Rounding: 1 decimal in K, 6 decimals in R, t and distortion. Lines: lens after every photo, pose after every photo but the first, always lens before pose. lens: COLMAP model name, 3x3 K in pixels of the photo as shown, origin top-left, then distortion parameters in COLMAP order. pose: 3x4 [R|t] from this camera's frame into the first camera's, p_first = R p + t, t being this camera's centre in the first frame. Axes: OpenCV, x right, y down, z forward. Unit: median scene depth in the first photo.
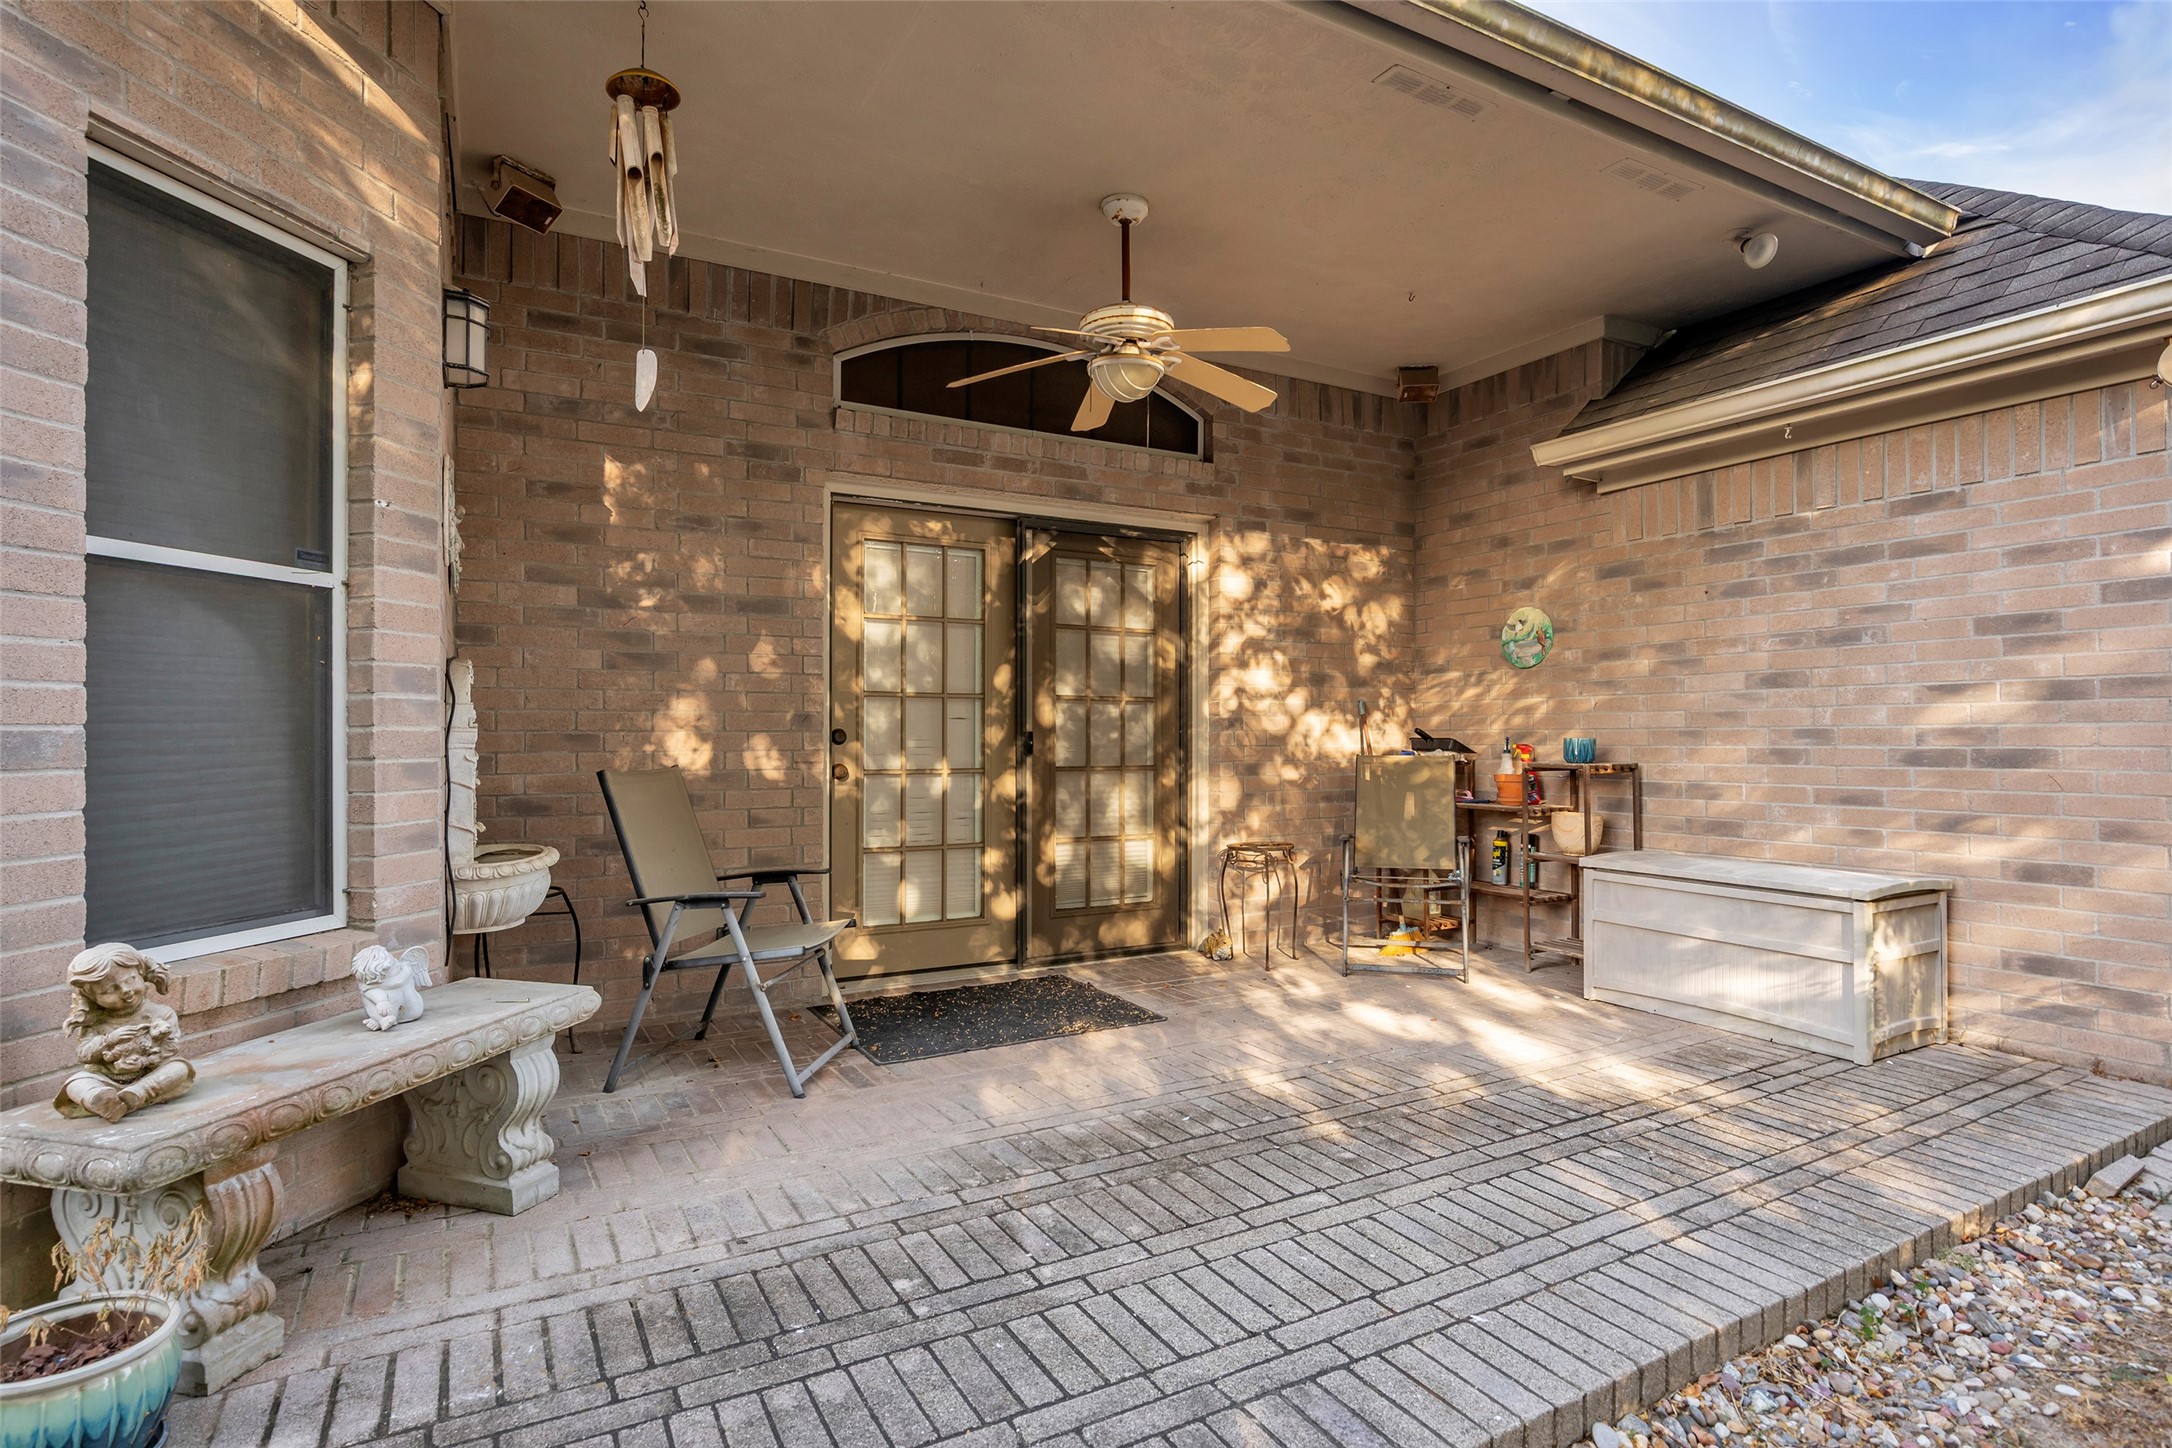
lens RADIAL K [[1099.4, 0, 1095.0], [0, 1099.4, 724.7], [0, 0, 1]] dist [-0.014177, 0.002298]
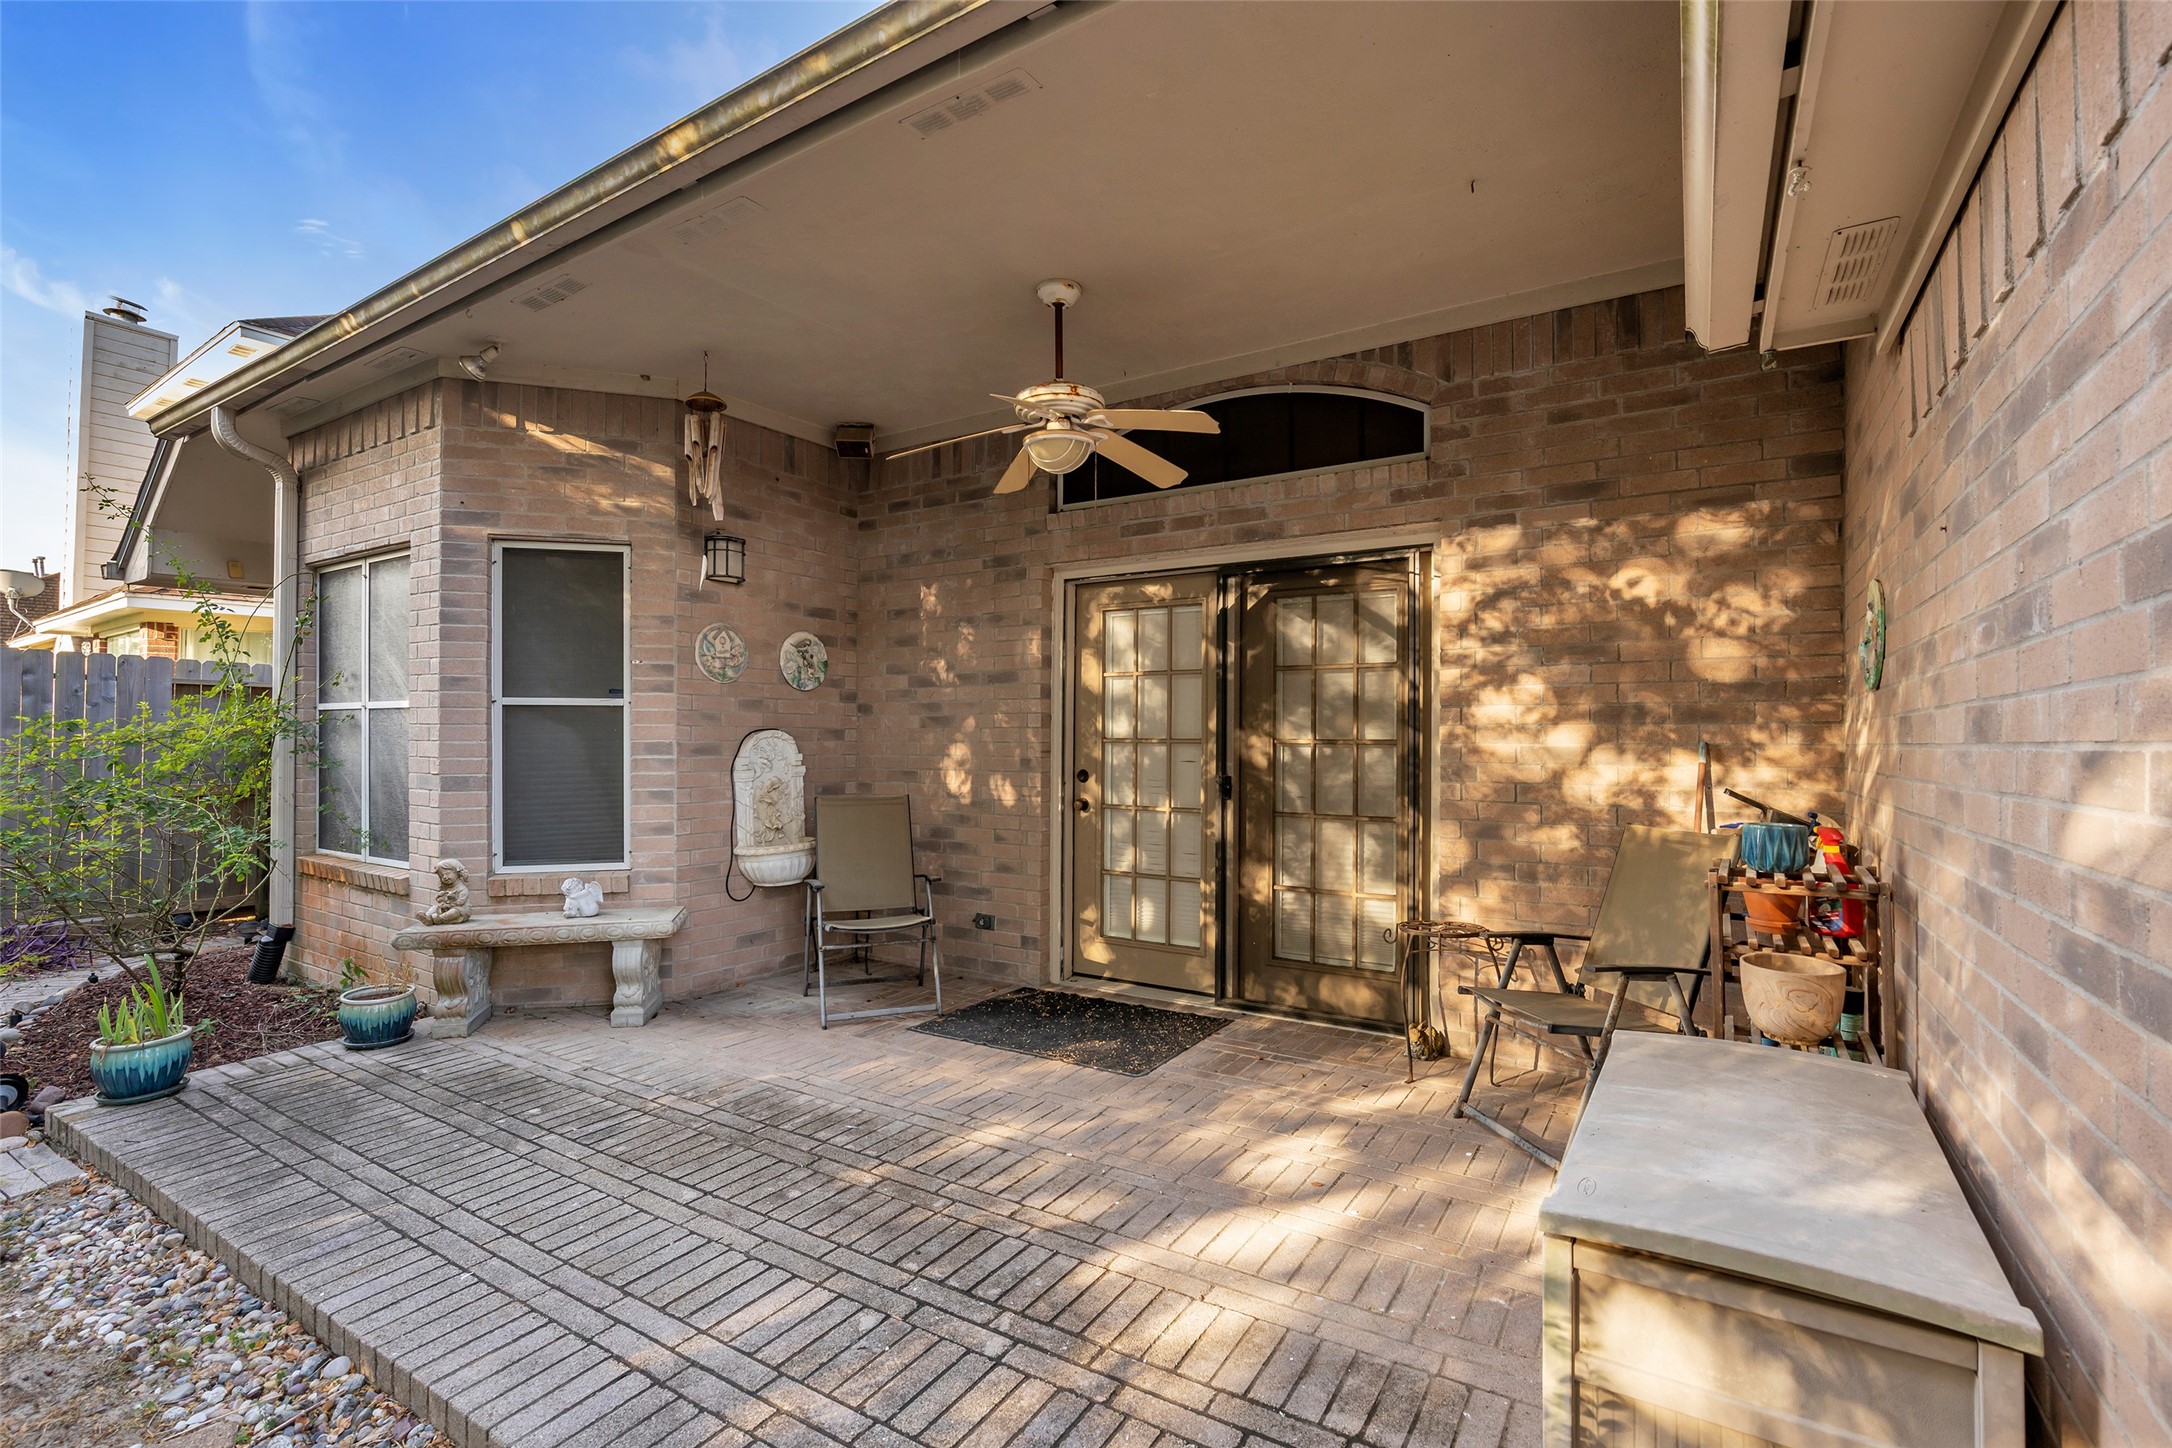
lens RADIAL K [[987.2, 0, 1078.3], [0, 987.2, 720.7], [0, 0, 1]] dist [-0.020260, 0.000054]
pose [[0.469168, -0.014702, -0.882987, 0.786823], [0.007279, 0.999892, -0.012780, -0.038176], [0.883079, -0.000431, 0.469224, 0.510452]]
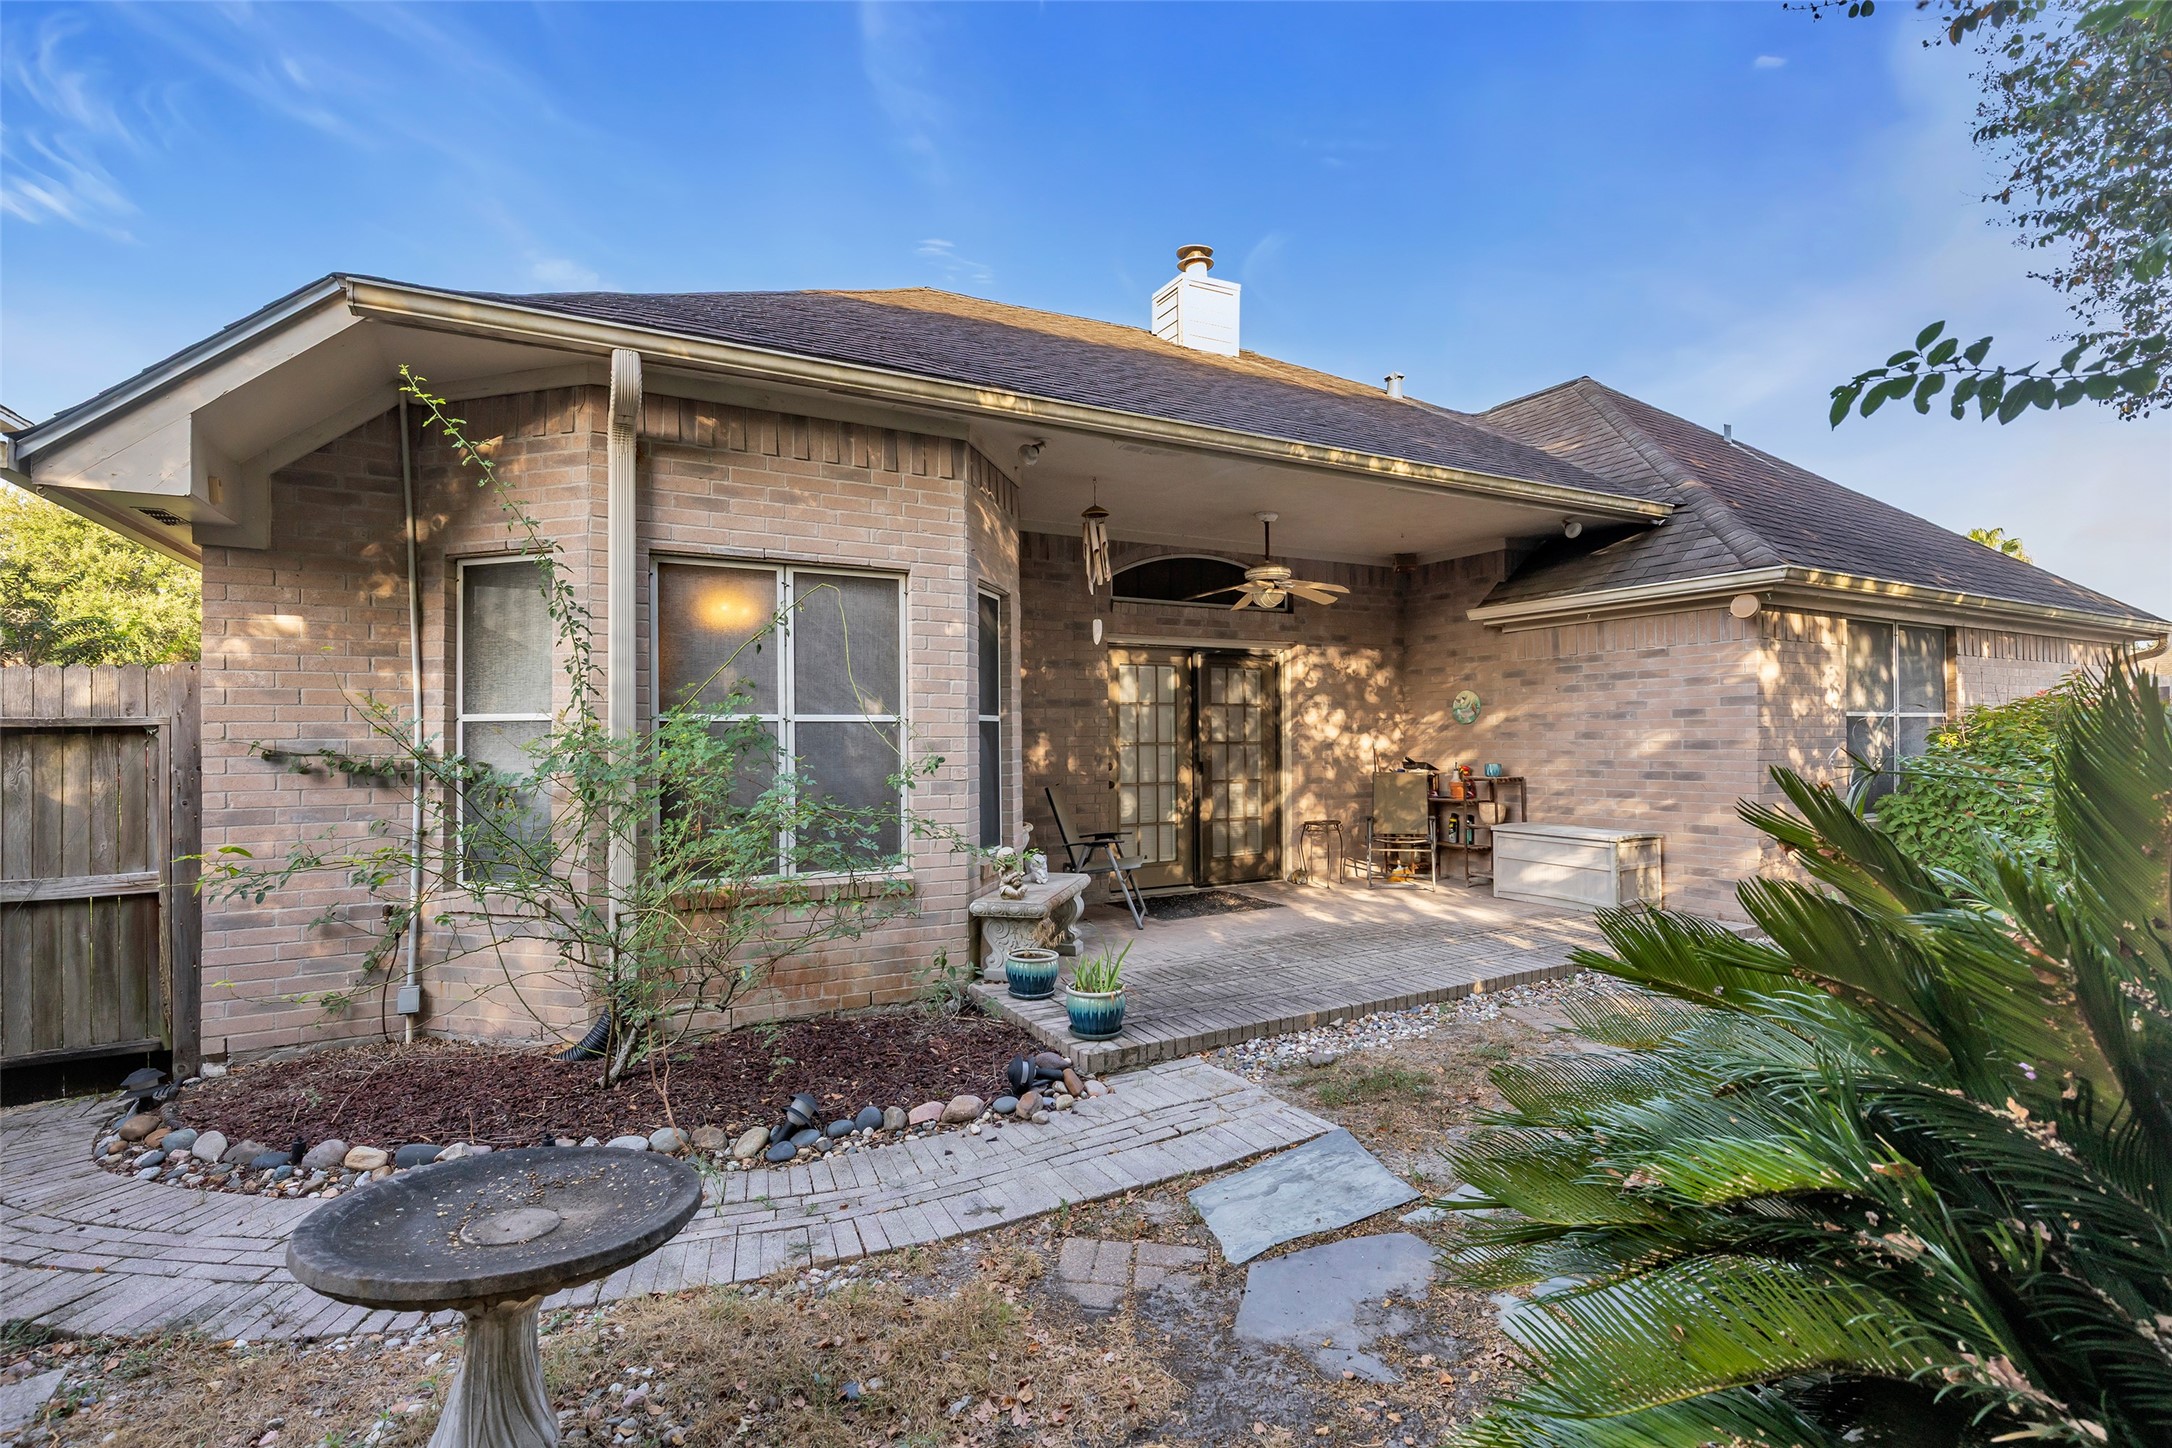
lens RADIAL K [[987.2, 0, 1092.5], [0, 987.2, 729.3], [0, 0, 1]] dist [-0.020260, 0.000054]
pose [[0.999845, -0.008449, -0.015466, -0.250612], [0.008488, 0.999961, 0.002473, -0.064054], [0.015444, -0.002604, 0.999877, -0.796454]]
